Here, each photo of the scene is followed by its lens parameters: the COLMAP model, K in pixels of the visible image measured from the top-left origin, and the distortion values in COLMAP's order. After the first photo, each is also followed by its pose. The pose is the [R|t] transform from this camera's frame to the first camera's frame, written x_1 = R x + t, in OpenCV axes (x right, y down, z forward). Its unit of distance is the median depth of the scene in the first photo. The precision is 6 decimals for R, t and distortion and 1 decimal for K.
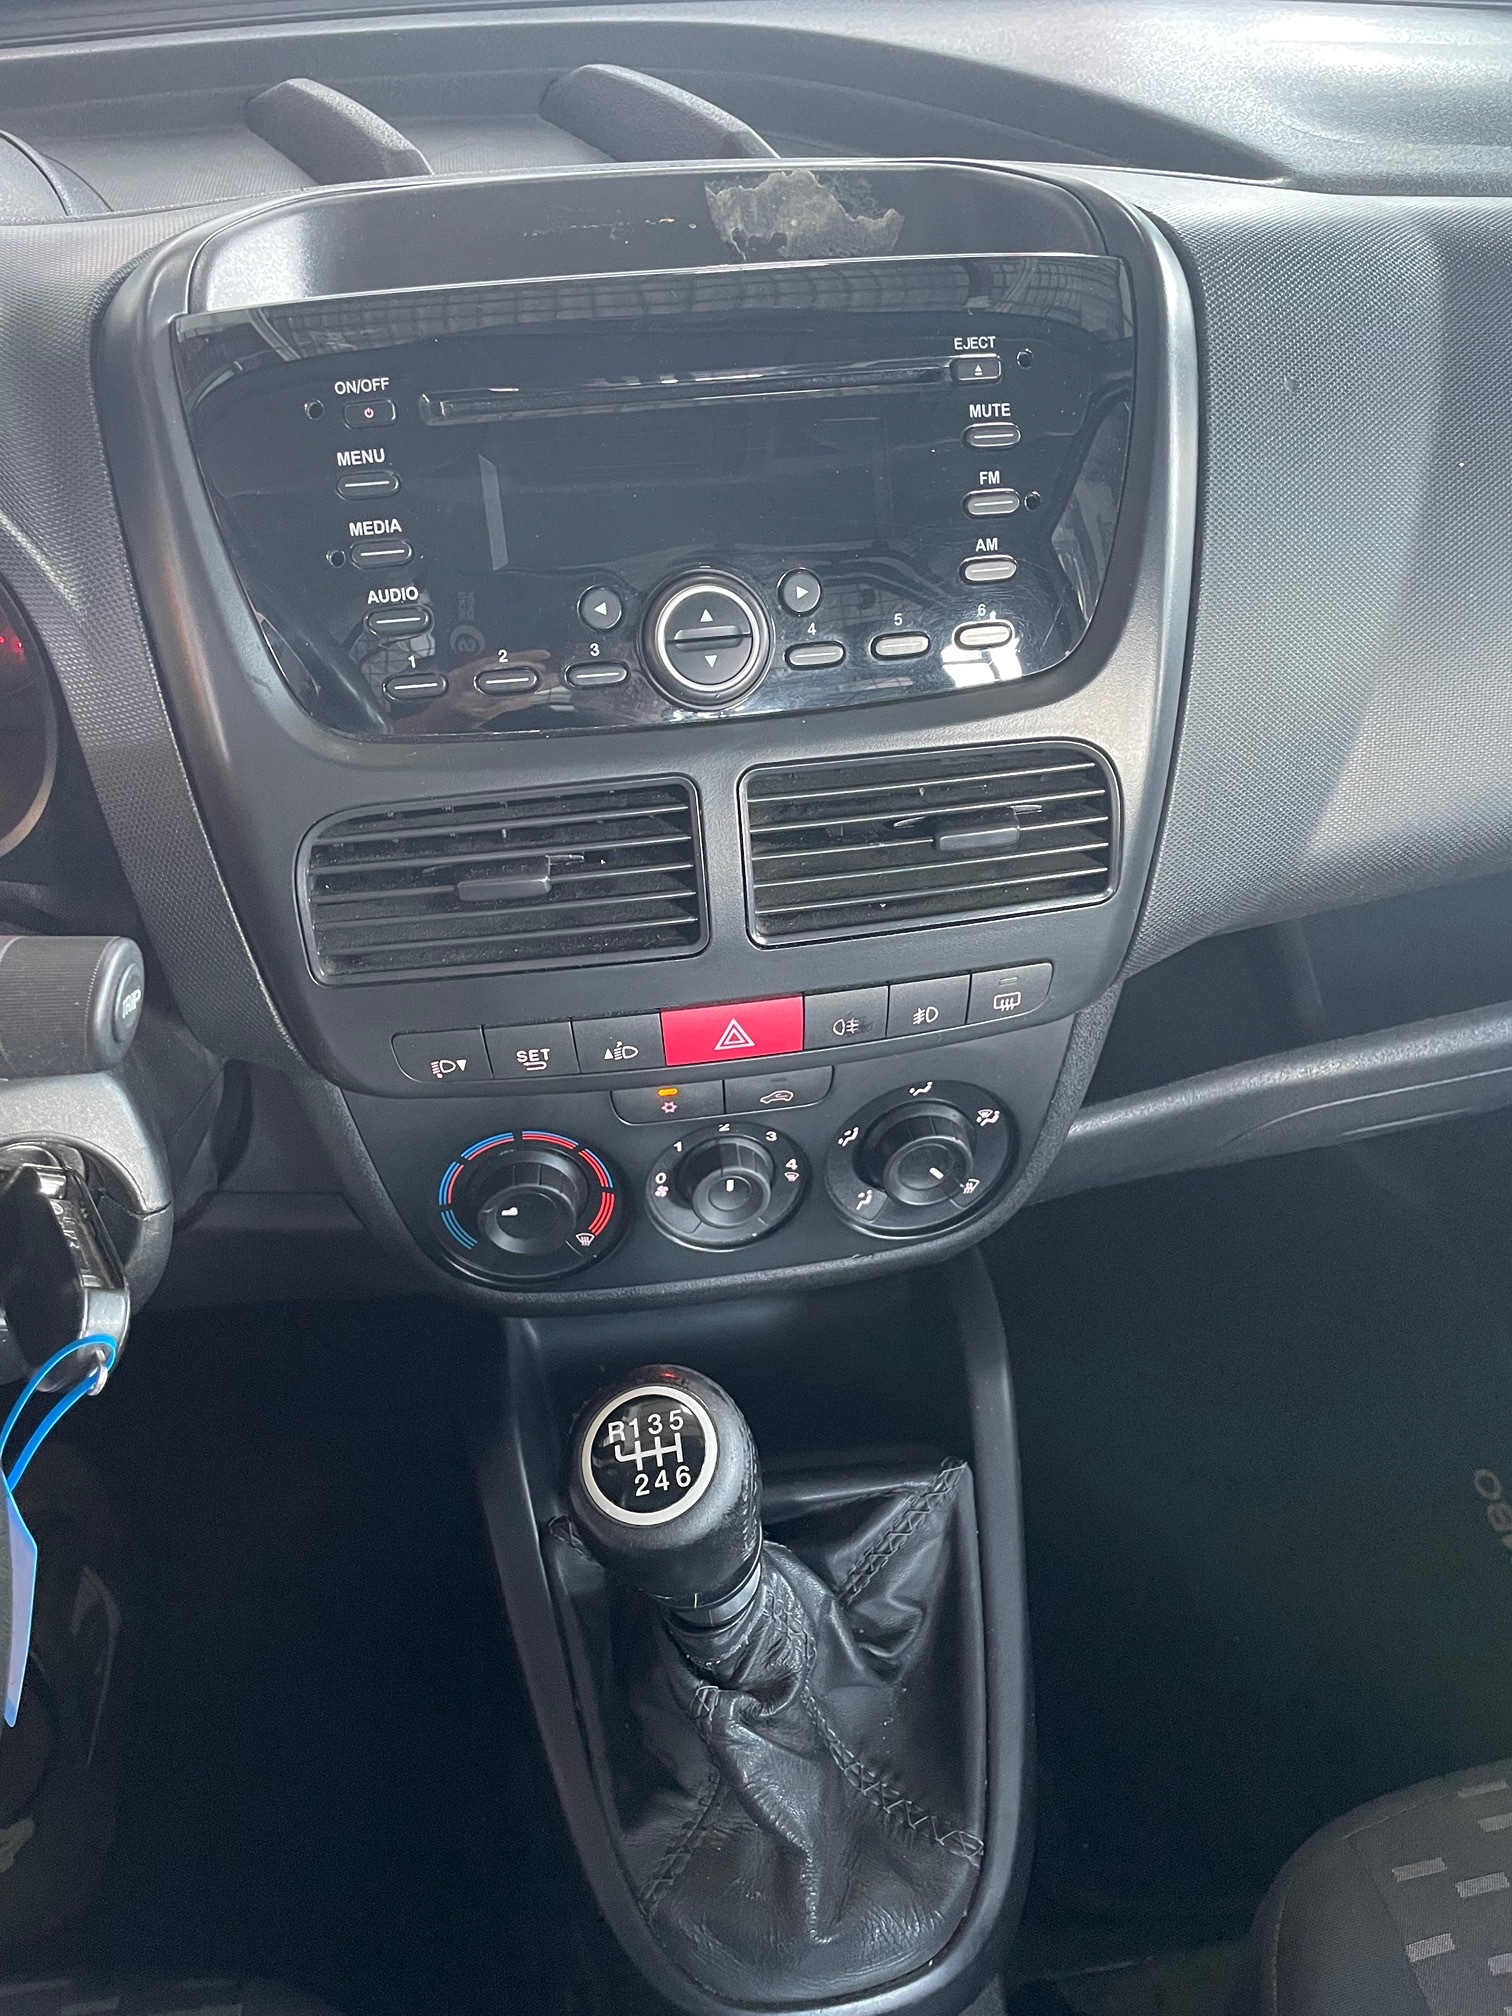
lens RADIAL K [[1530.1, 0, 756.0], [0, 1530.1, 1008.0], [0, 0, 1]] dist [0.112200, -0.133065]
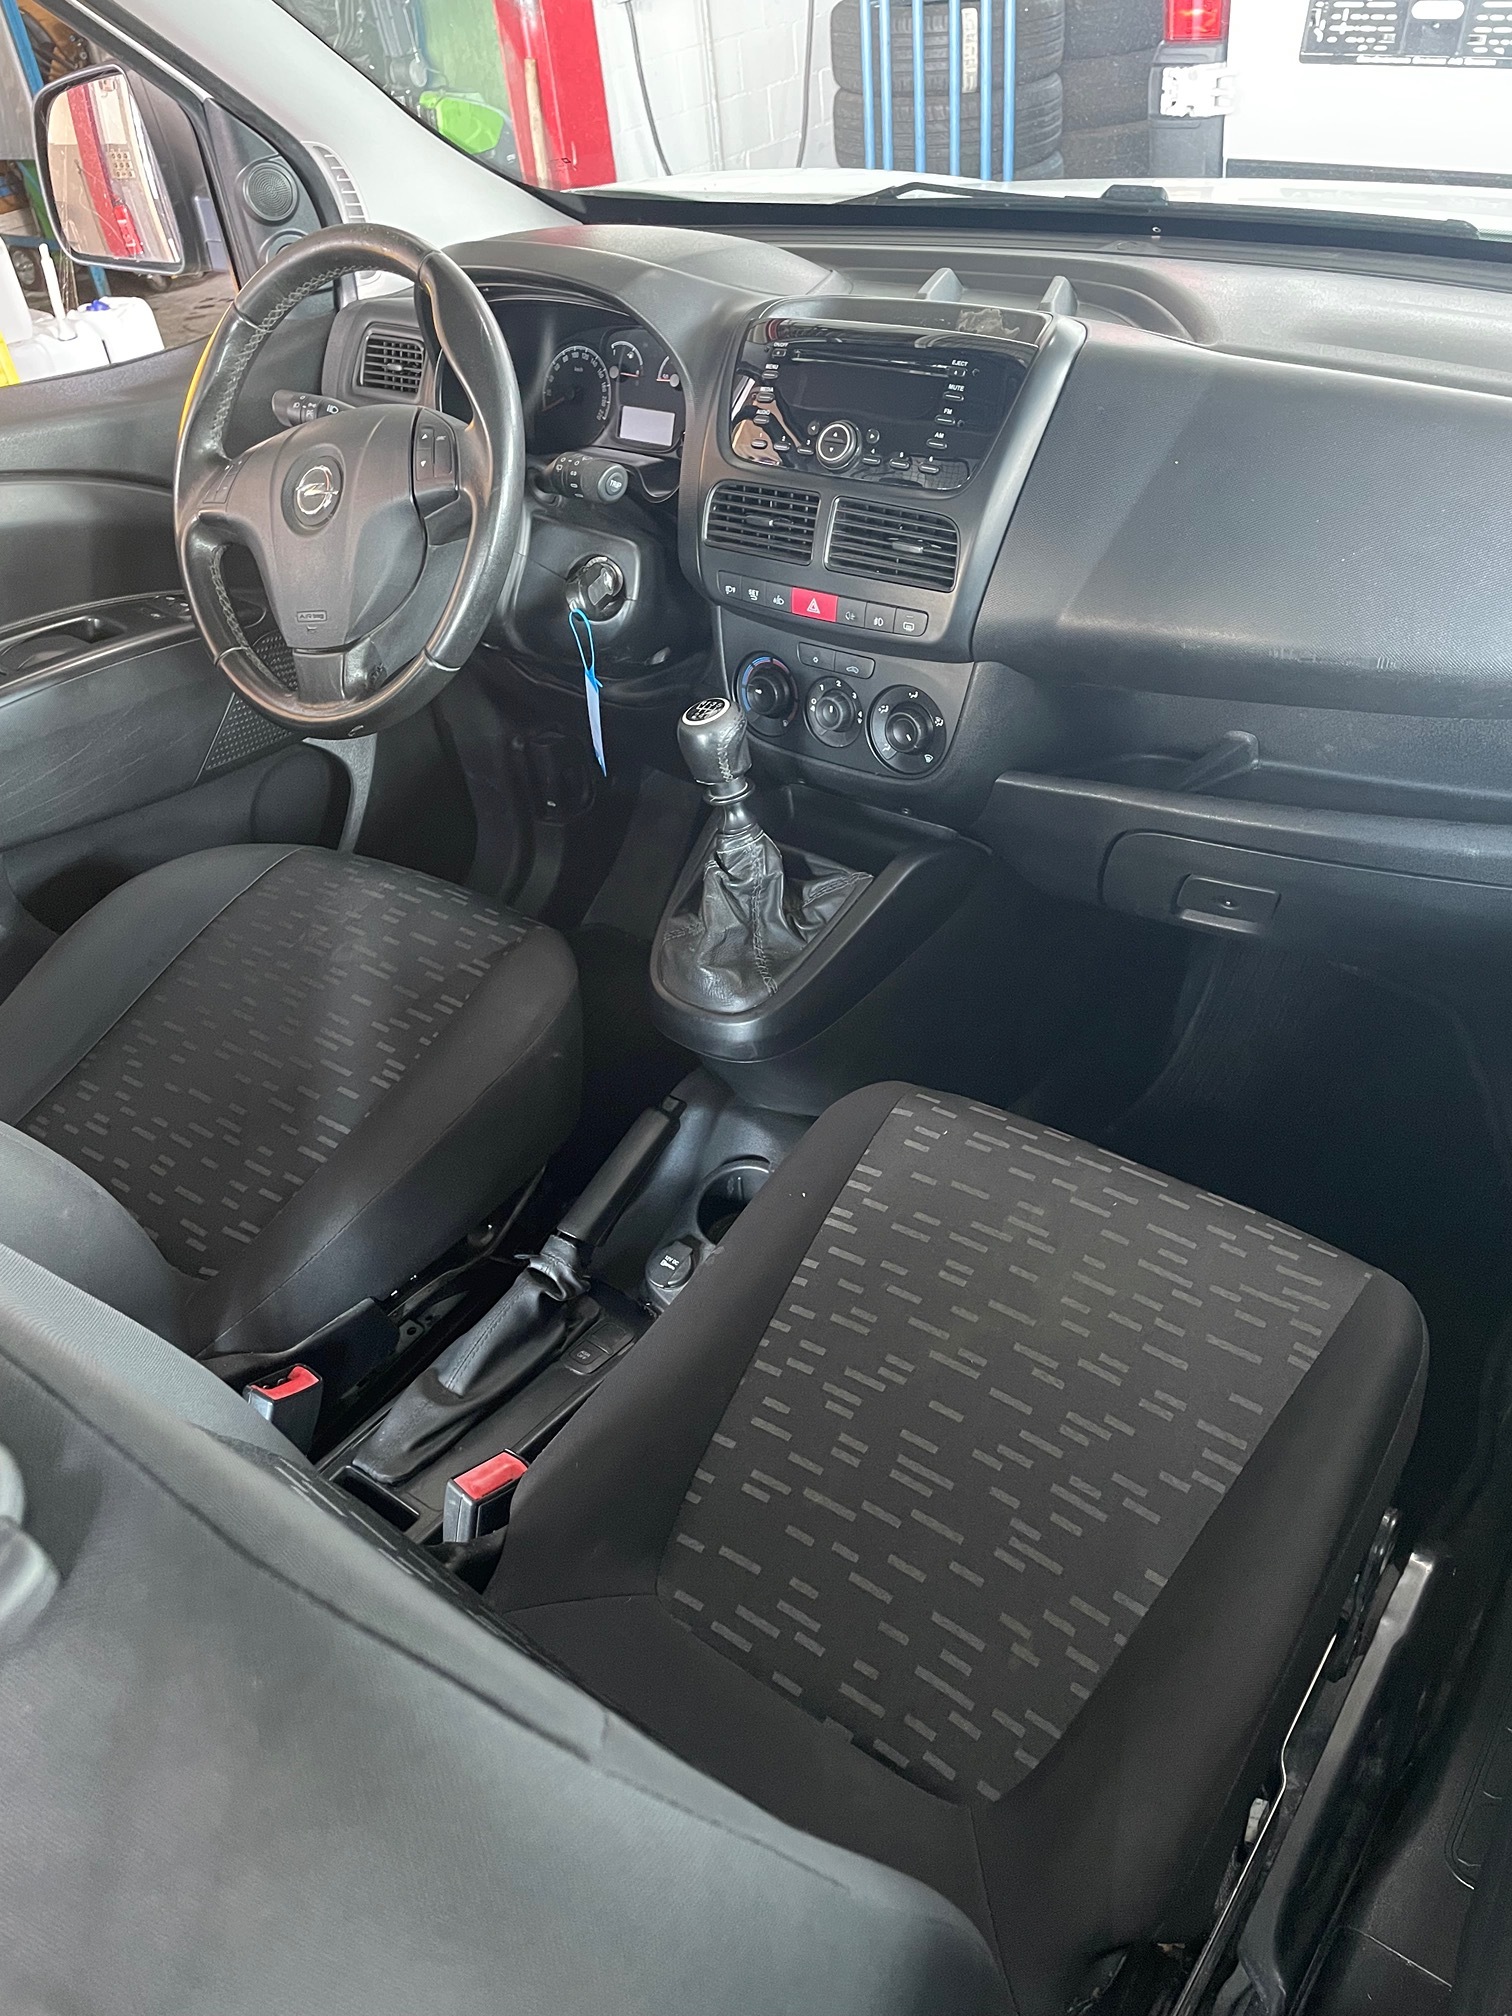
lens RADIAL K [[1530.1, 0, 756.0], [0, 1530.1, 1008.0], [0, 0, 1]] dist [0.112200, -0.133065]
pose [[0.693645, 0.387243, -0.607370, 1.511826], [-0.460574, 0.886748, 0.039369, 0.481413], [0.553830, 0.252431, 0.793443, -0.820170]]
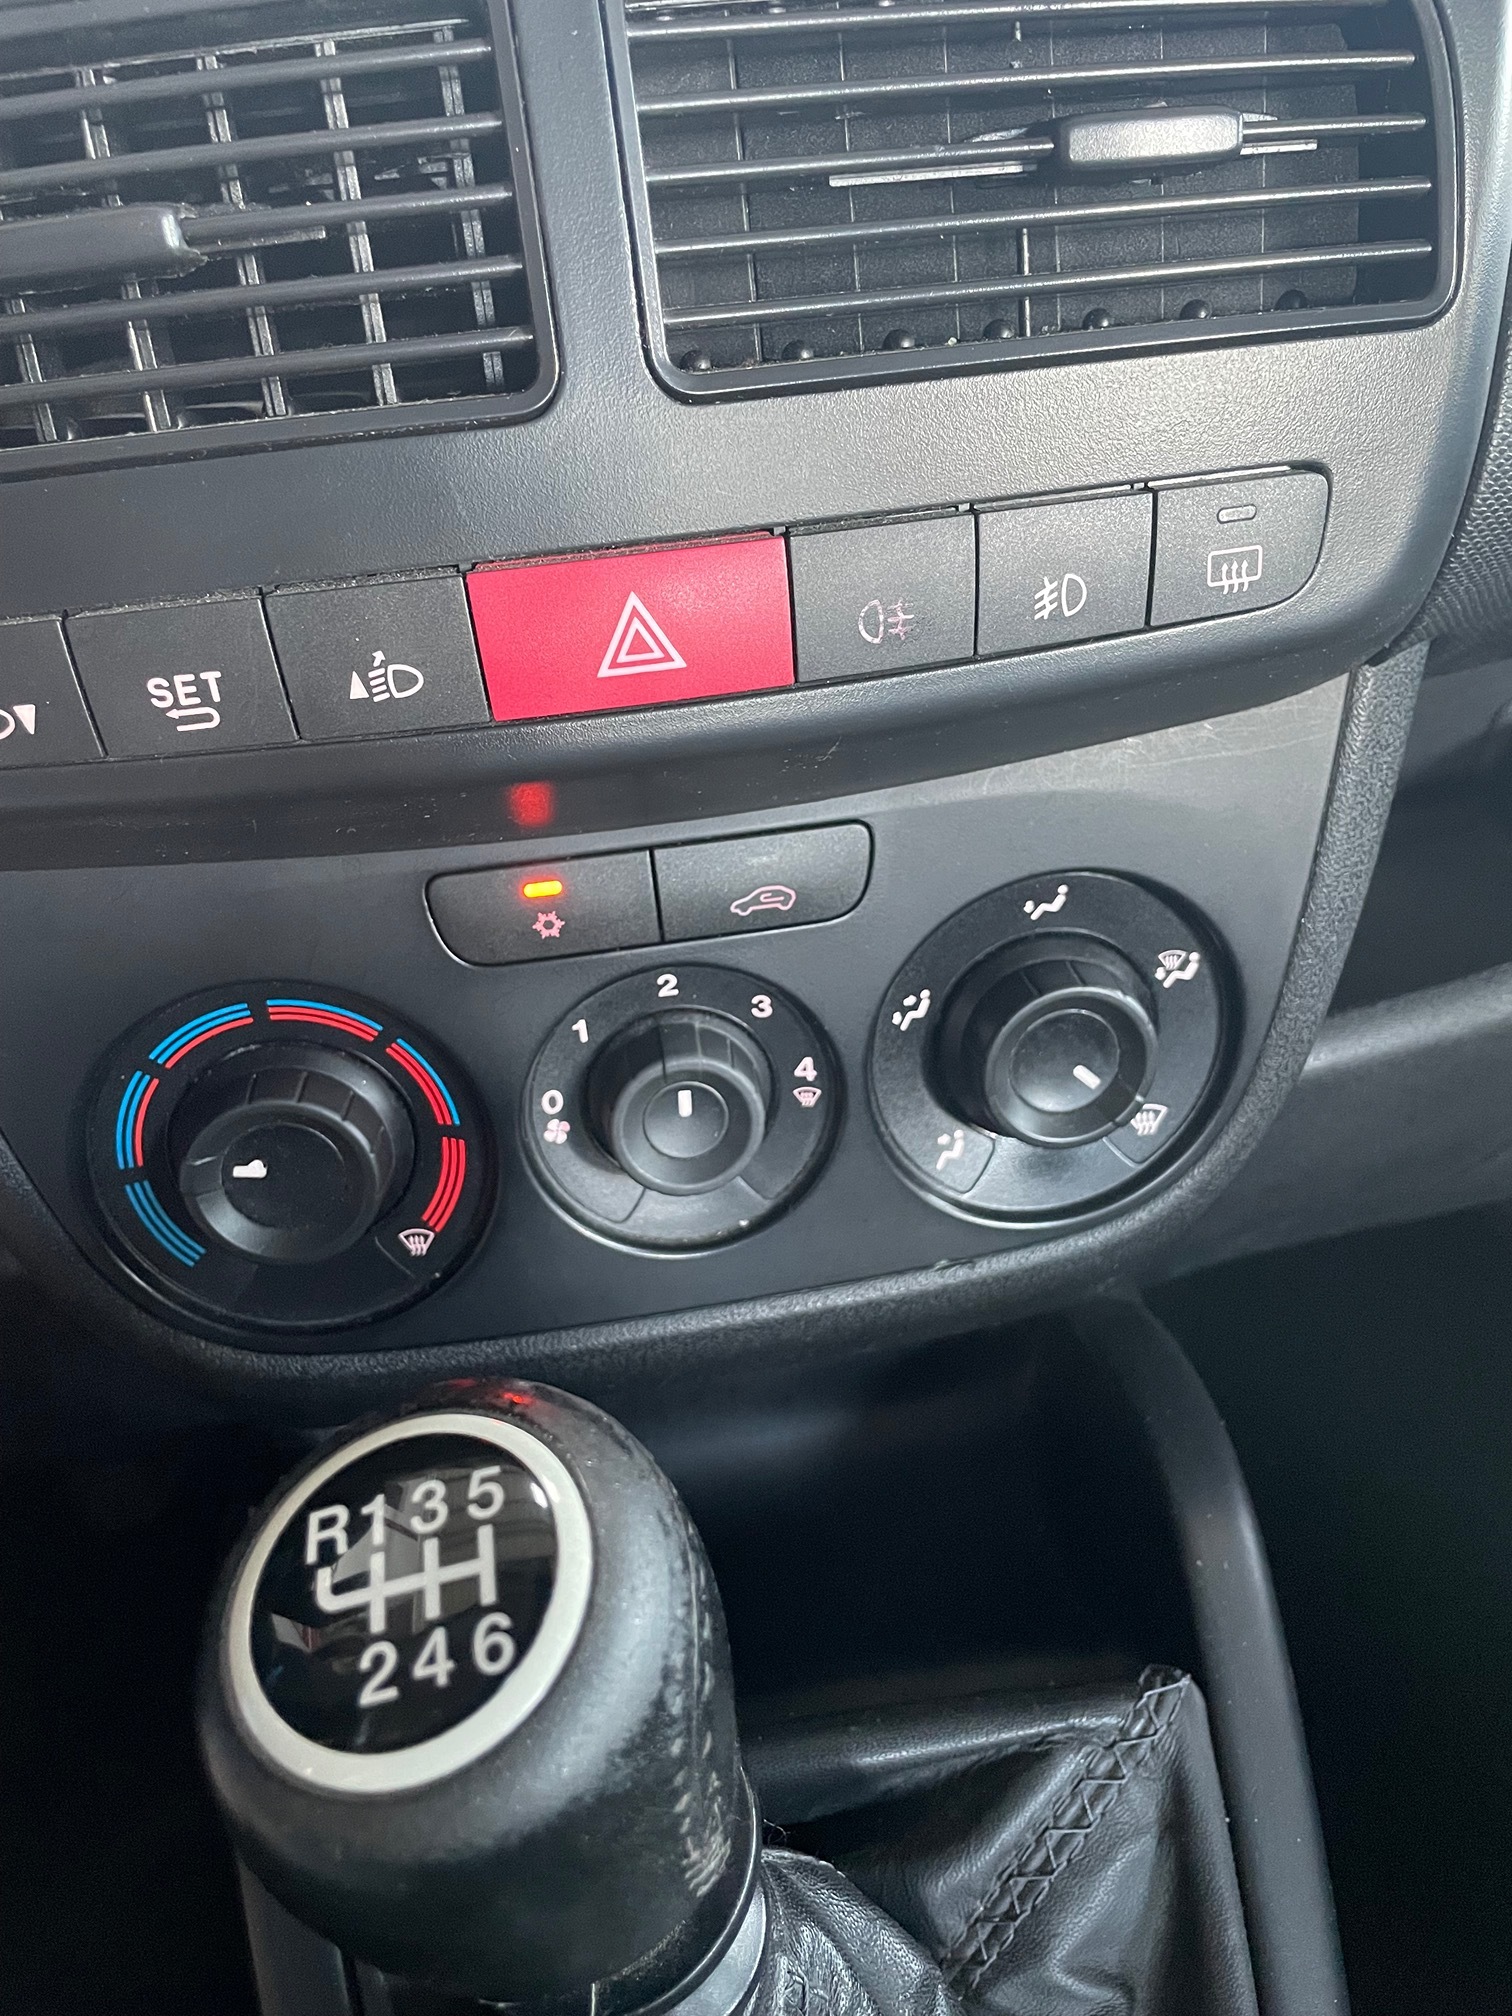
lens RADIAL K [[1546.4, 0, 756.0], [0, 1546.4, 1008.0], [0, 0, 1]] dist [0.079182, -0.115801]
pose [[0.998119, -0.051603, -0.033090, 0.025318], [0.044901, 0.982920, -0.178472, 0.176621], [0.041735, 0.176651, 0.983388, 0.486281]]
